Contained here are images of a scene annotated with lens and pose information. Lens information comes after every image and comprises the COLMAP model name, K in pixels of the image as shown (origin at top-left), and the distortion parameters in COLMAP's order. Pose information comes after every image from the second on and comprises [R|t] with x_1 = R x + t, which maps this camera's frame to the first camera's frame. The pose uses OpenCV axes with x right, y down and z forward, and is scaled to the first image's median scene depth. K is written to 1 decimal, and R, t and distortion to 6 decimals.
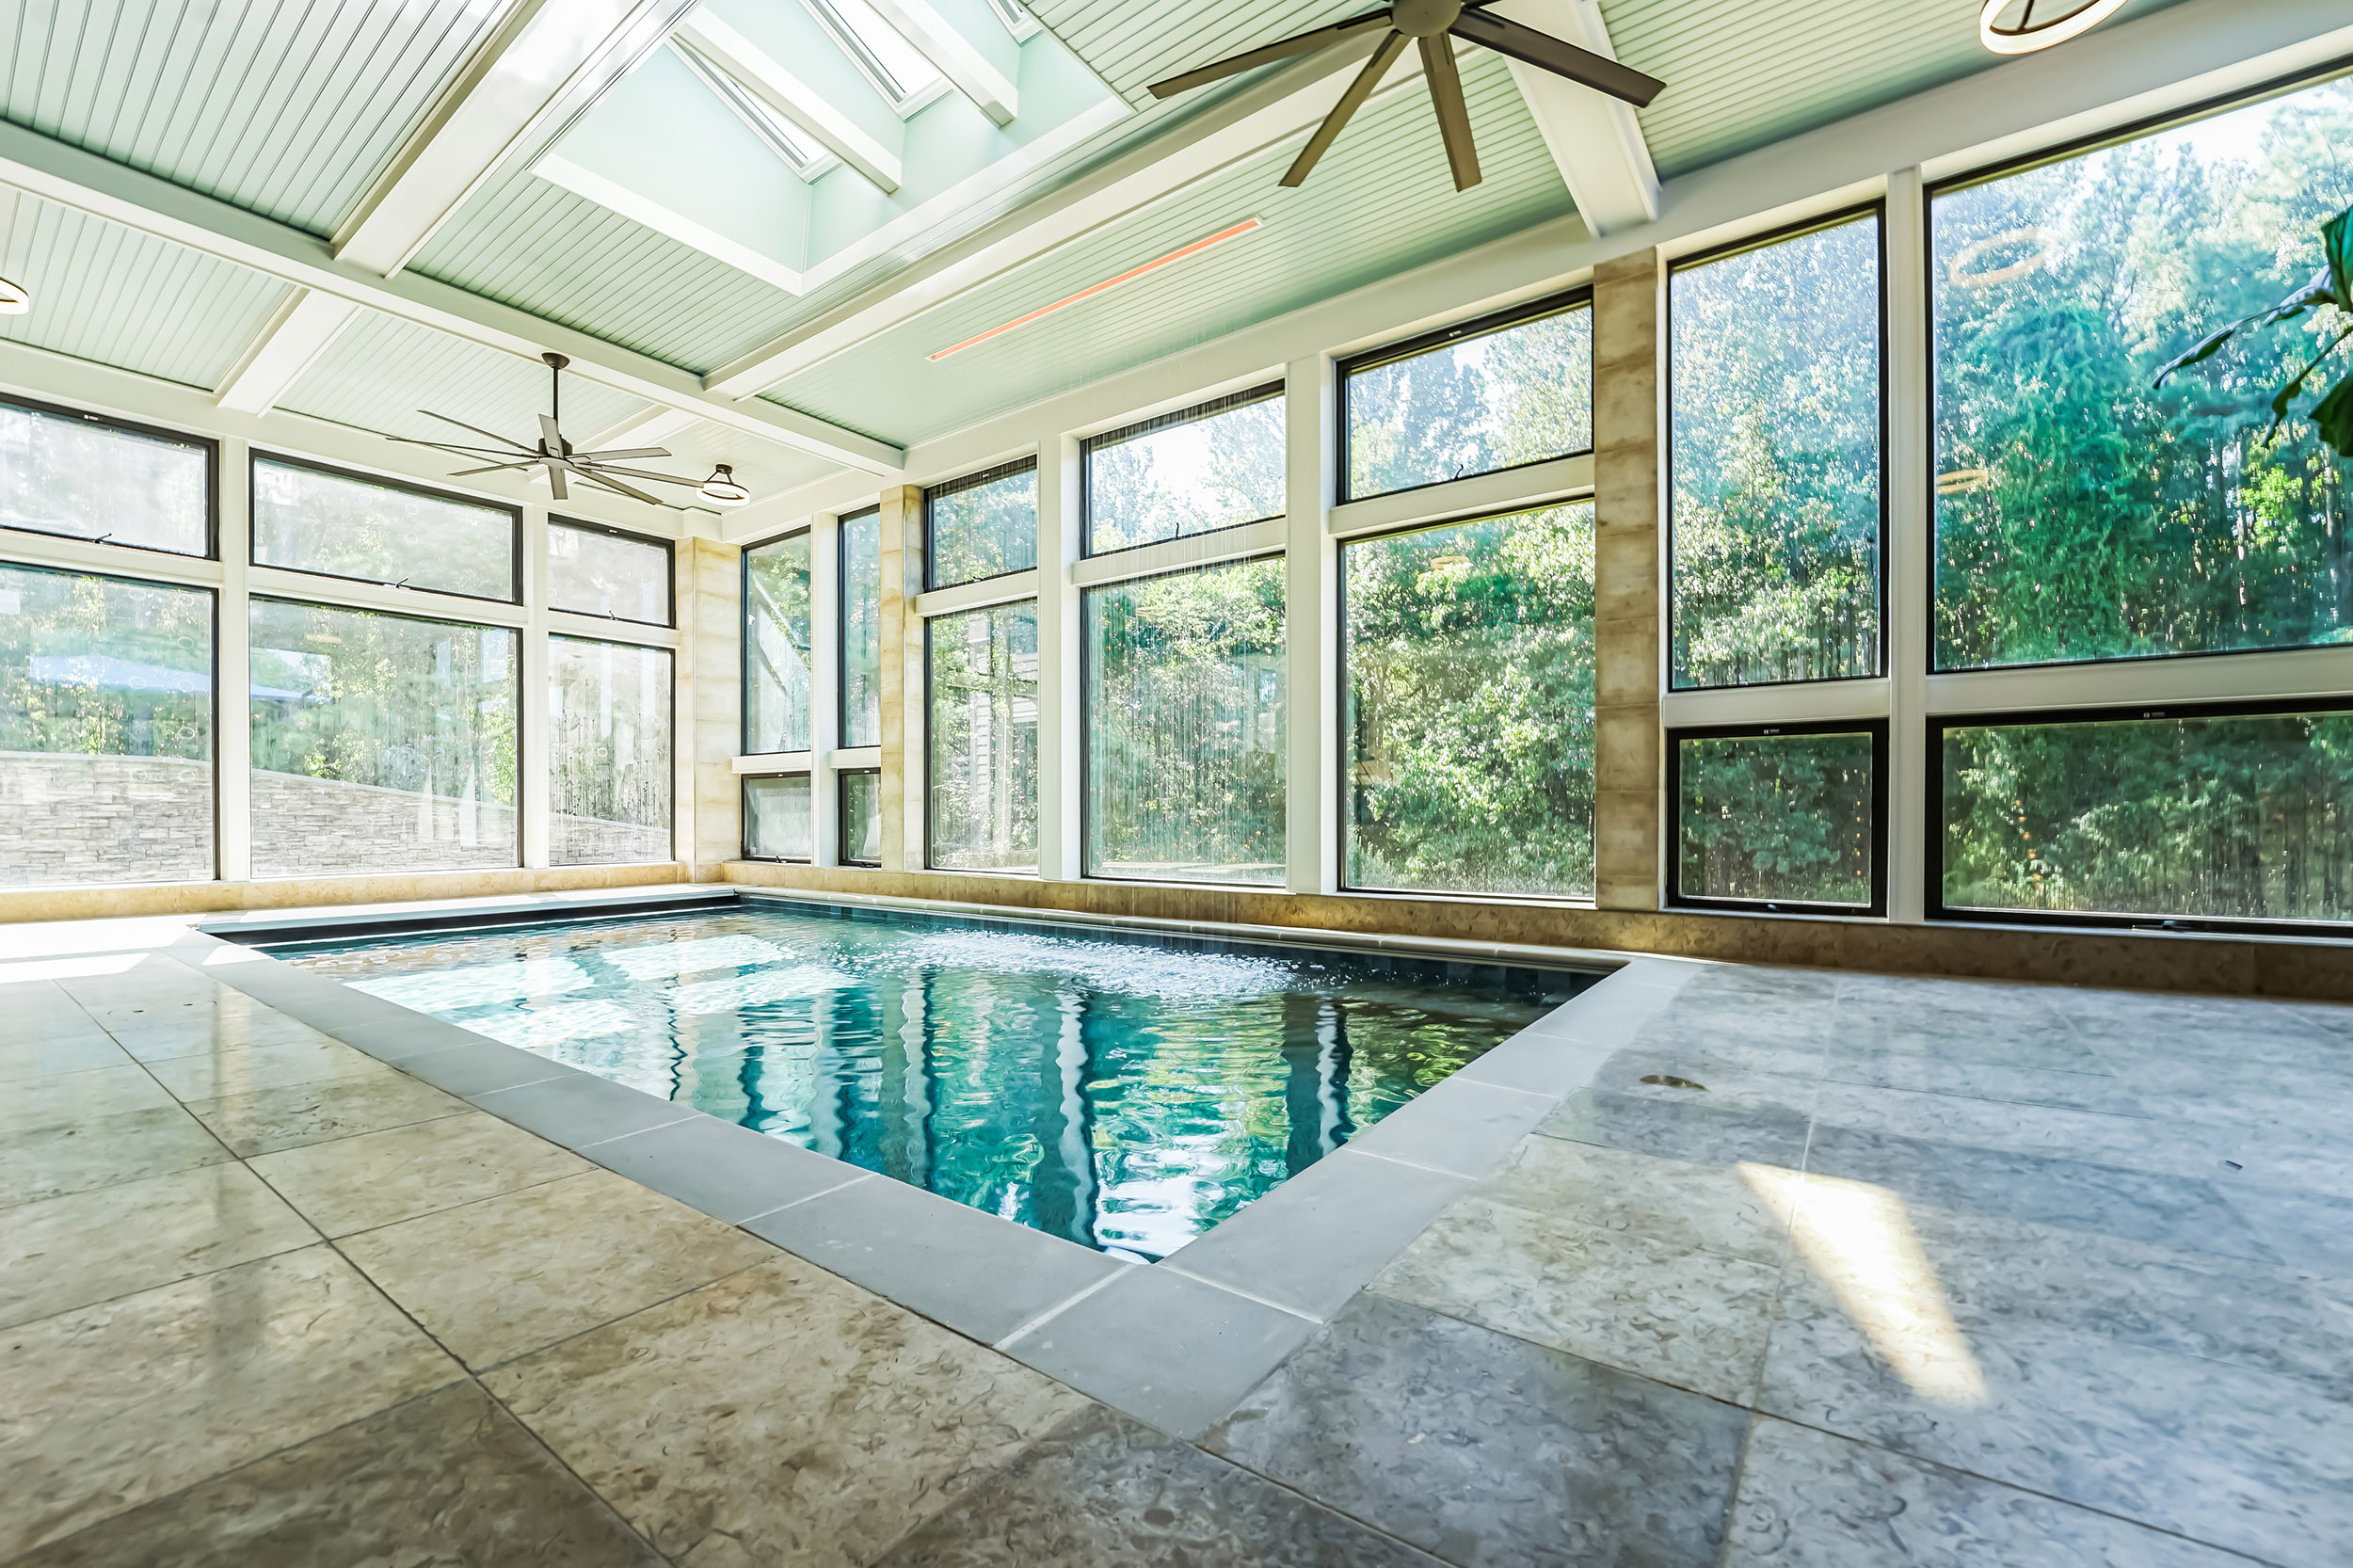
lens RADIAL K [[959.8, 0, 1189.7], [0, 959.8, 815.7], [0, 0, 1]] dist [-0.014528, 0.001936]
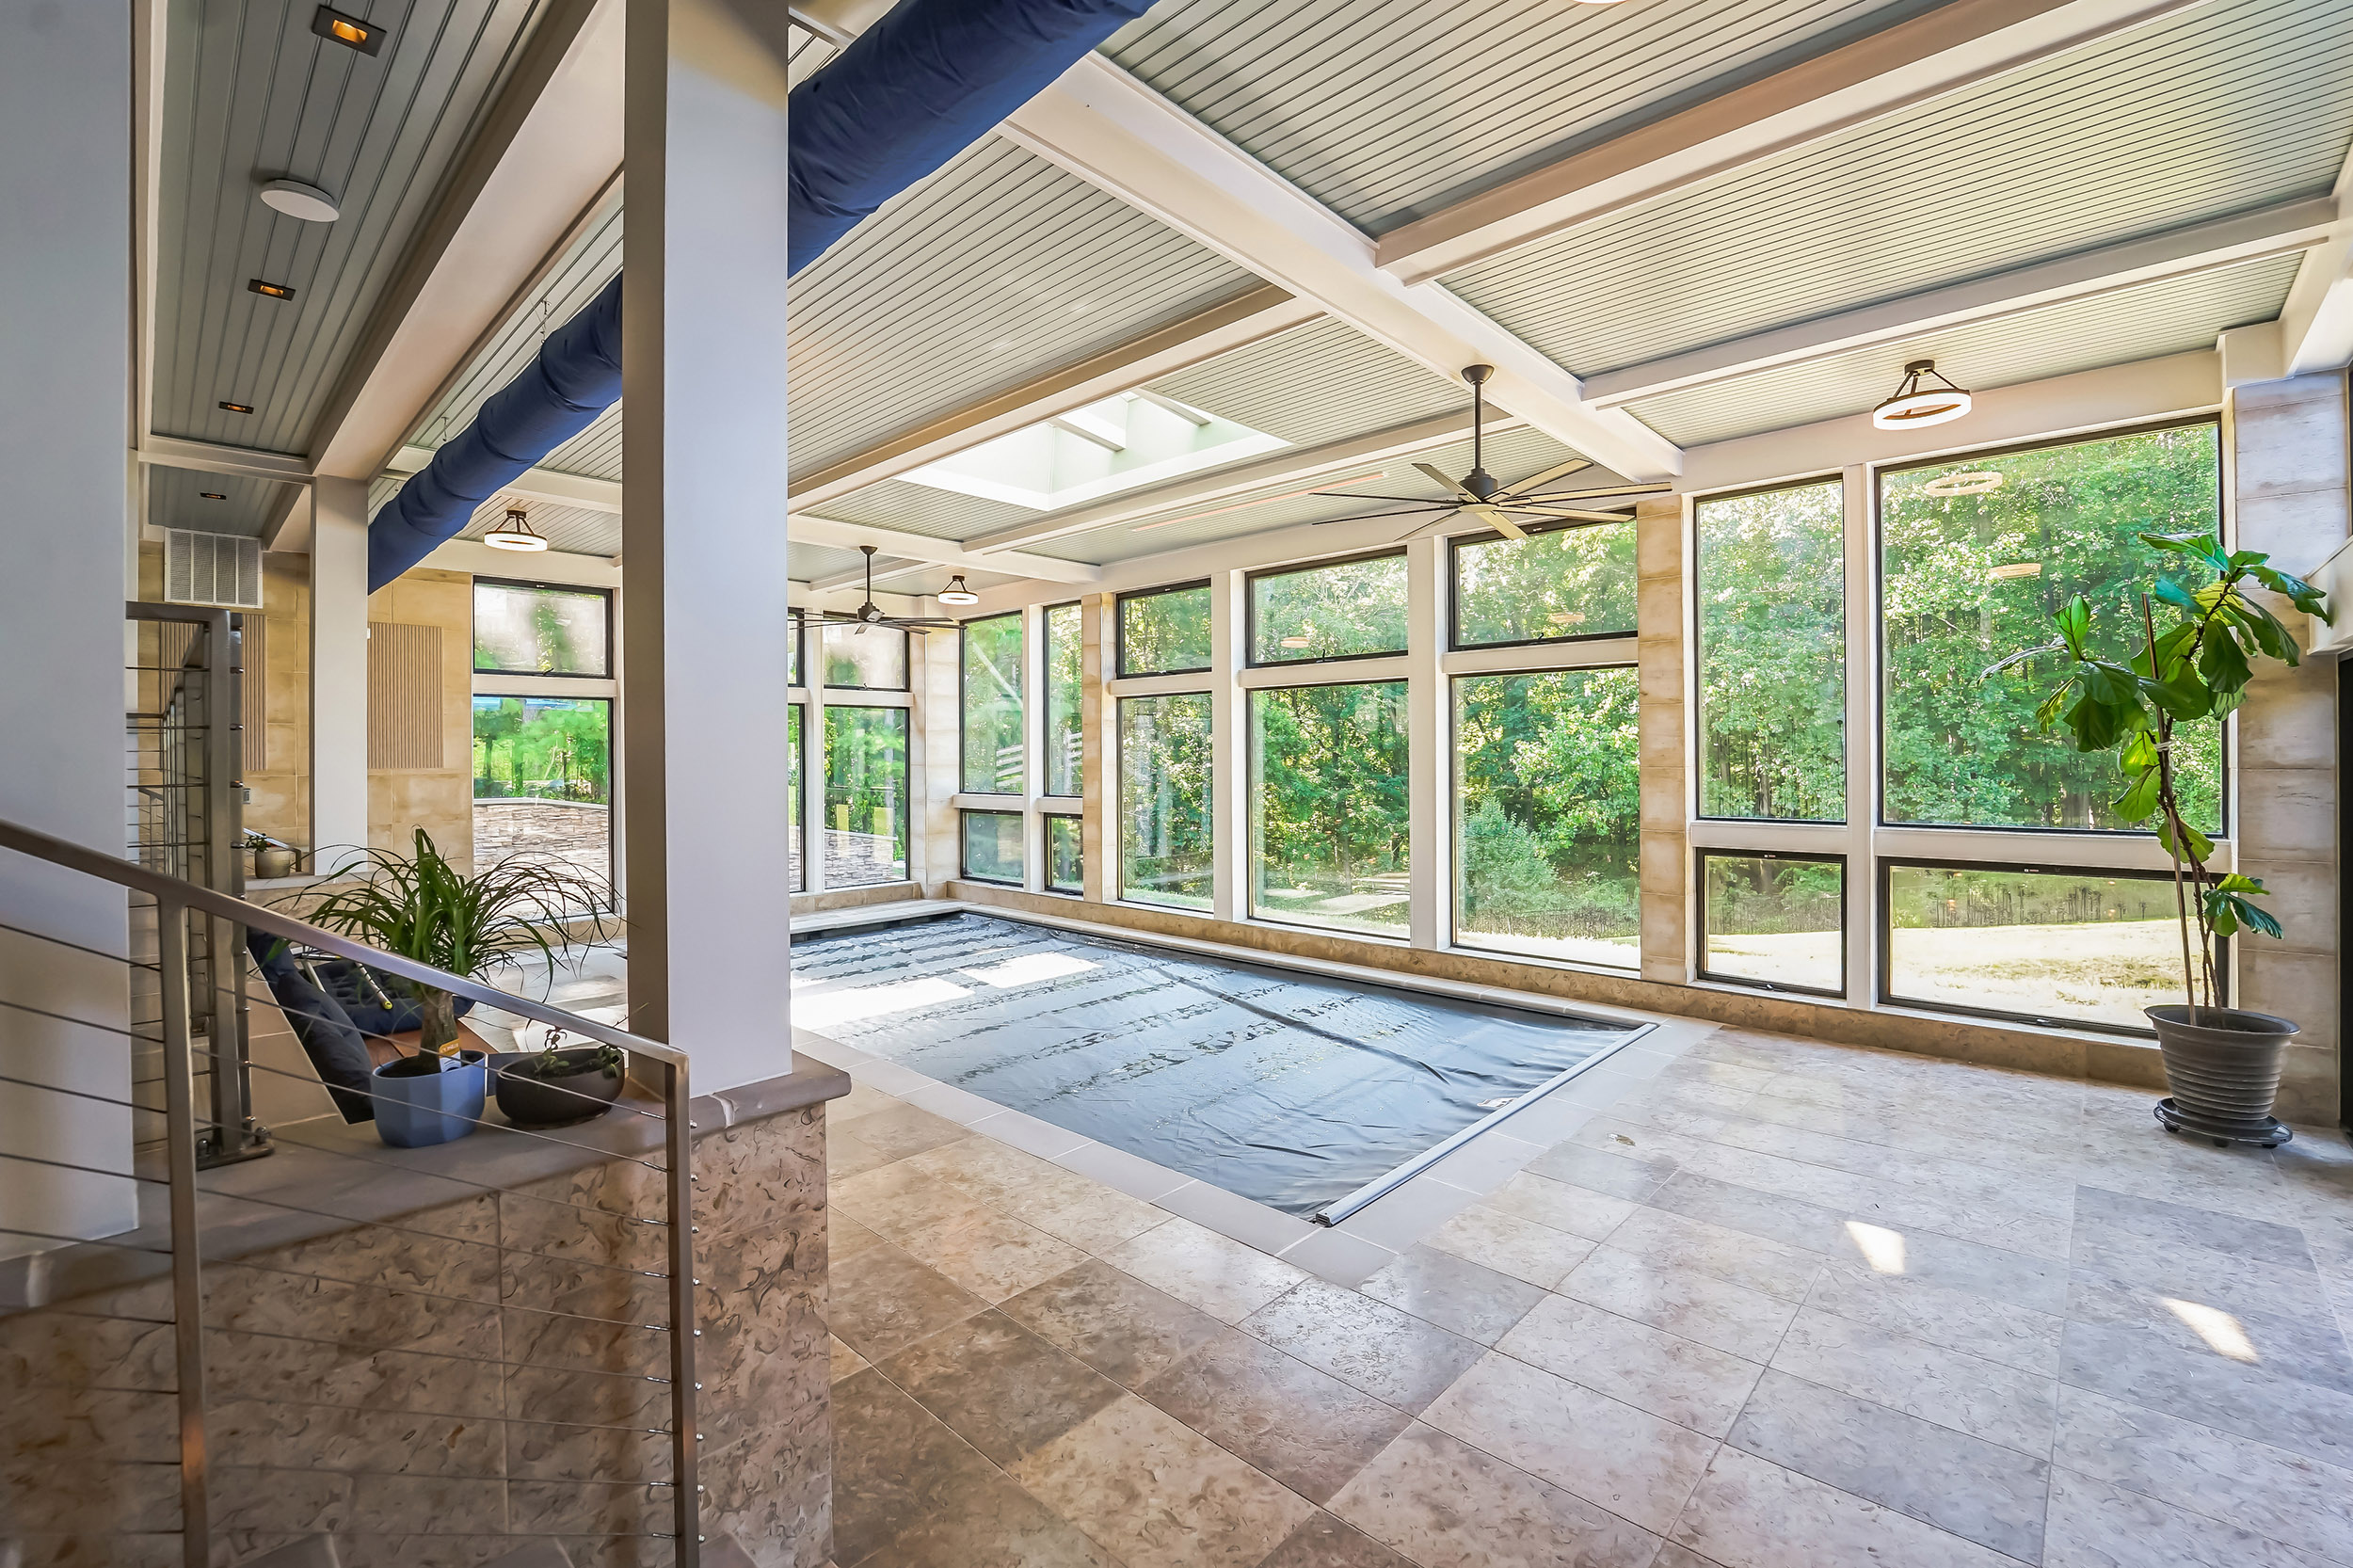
lens RADIAL K [[959.8, 0, 1215.7], [0, 959.8, 775.6], [0, 0, 1]] dist [-0.014528, 0.001936]
pose [[0.993181, -0.002275, -0.116558, -0.008998], [0.003172, 0.999967, 0.007514, -0.153485], [0.116537, -0.007832, 0.993155, -0.319558]]
